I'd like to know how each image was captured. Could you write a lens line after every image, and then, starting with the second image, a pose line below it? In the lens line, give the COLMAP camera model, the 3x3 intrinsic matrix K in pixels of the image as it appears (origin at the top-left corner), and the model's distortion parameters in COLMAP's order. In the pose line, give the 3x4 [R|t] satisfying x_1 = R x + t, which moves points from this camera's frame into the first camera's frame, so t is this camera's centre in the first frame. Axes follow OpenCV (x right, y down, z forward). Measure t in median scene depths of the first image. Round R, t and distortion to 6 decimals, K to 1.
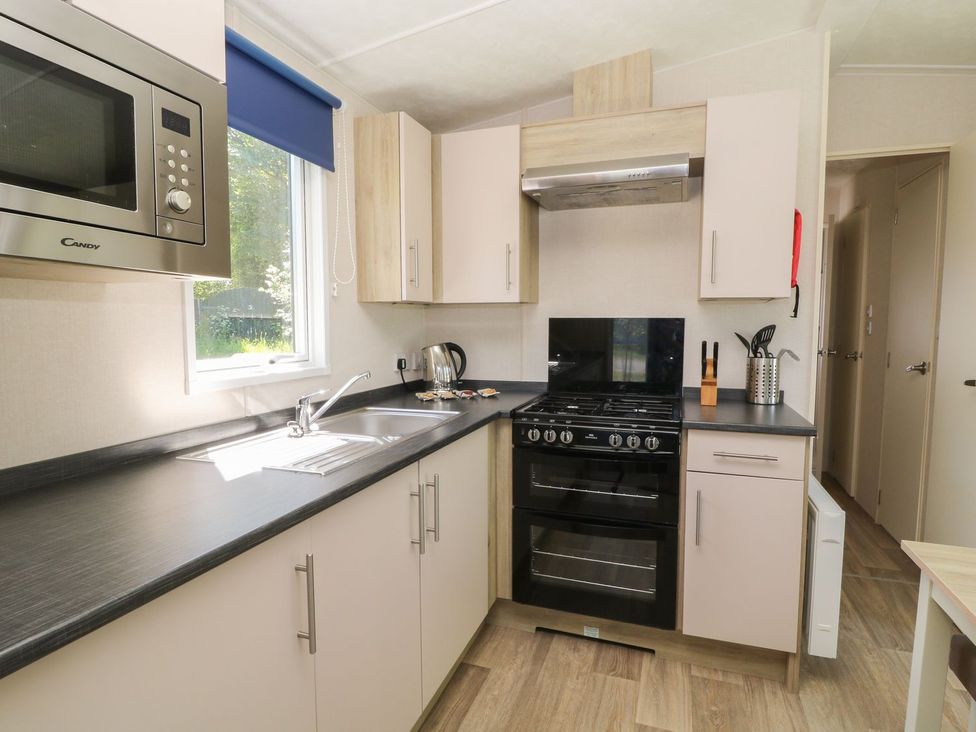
lens RADIAL K [[511.3, 0, 482.8], [0, 511.3, 366.0], [0, 0, 1]] dist [0.000174, -0.013413]
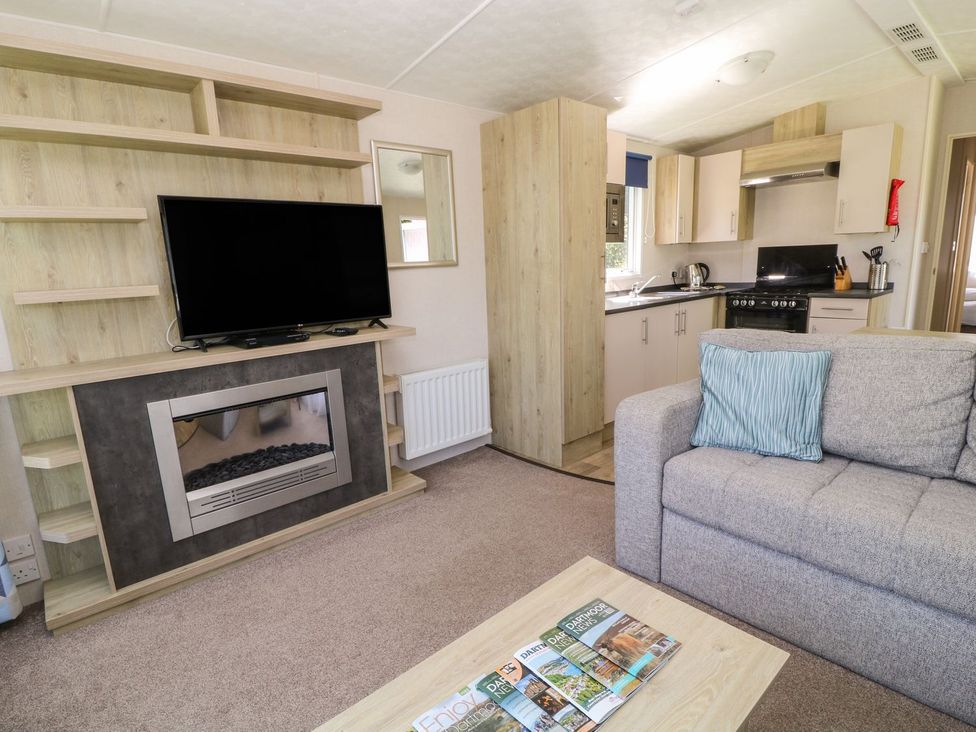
lens RADIAL K [[511.3, 0, 482.8], [0, 511.3, 366.0], [0, 0, 1]] dist [0.000174, -0.013413]
pose [[0.873017, 0.059863, -0.484003, 0.207605], [0.000563, 0.992314, 0.123748, 0.120356], [0.487690, -0.108306, 0.866272, -1.333054]]
